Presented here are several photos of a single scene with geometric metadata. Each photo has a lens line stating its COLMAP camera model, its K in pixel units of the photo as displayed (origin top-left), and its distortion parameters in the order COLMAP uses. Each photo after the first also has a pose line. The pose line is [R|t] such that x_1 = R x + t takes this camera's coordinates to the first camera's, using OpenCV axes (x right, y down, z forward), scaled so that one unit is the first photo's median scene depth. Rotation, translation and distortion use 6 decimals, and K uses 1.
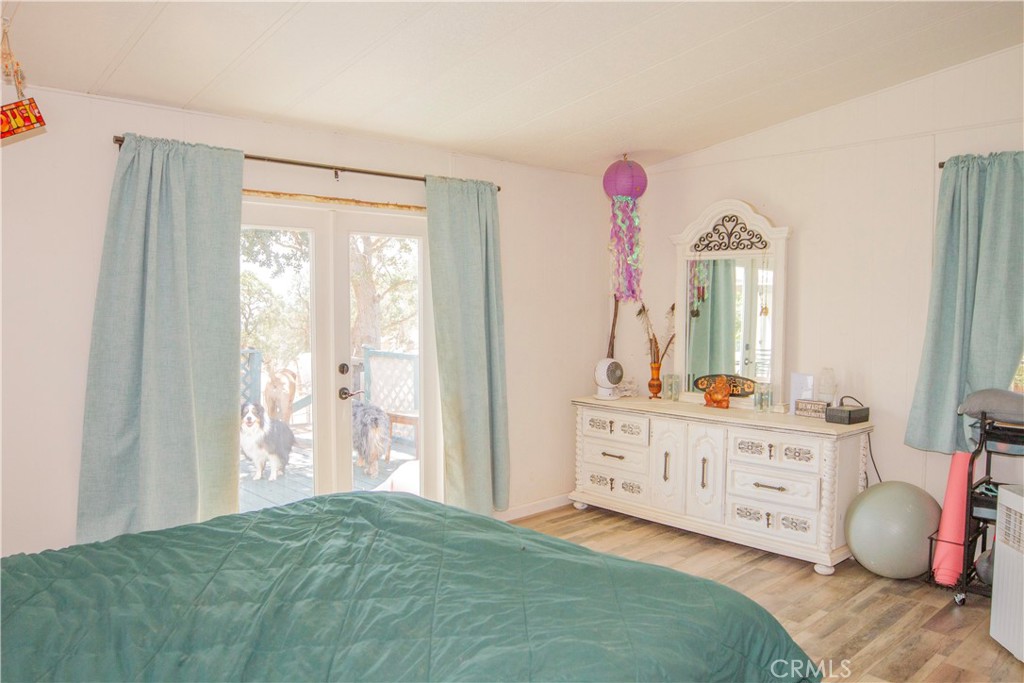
lens RADIAL K [[772.7, 0, 511.3], [0, 772.7, 314.2], [0, 0, 1]] dist [-0.013191, -0.001234]
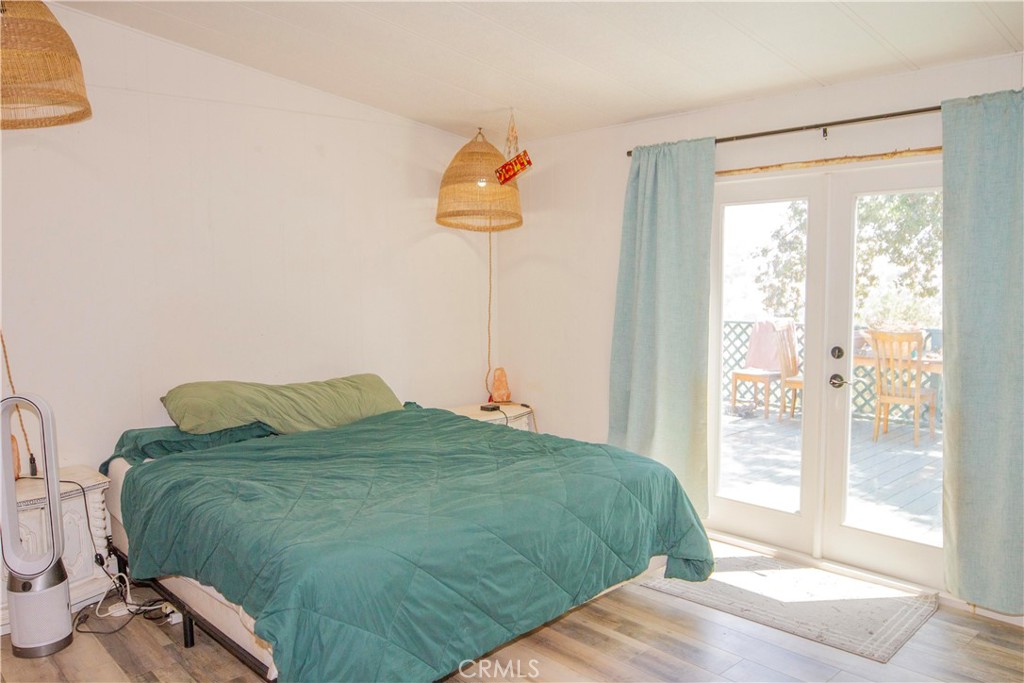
lens RADIAL K [[778.3, 0, 512.0], [0, 778.3, 341.5], [0, 0, 1]] dist [-0.025889, -0.004745]
pose [[-0.014817, 0.086561, -0.996136, 0.692174], [-0.013239, 0.996141, 0.086759, -0.014243], [0.999803, 0.014473, -0.013614, 0.664232]]
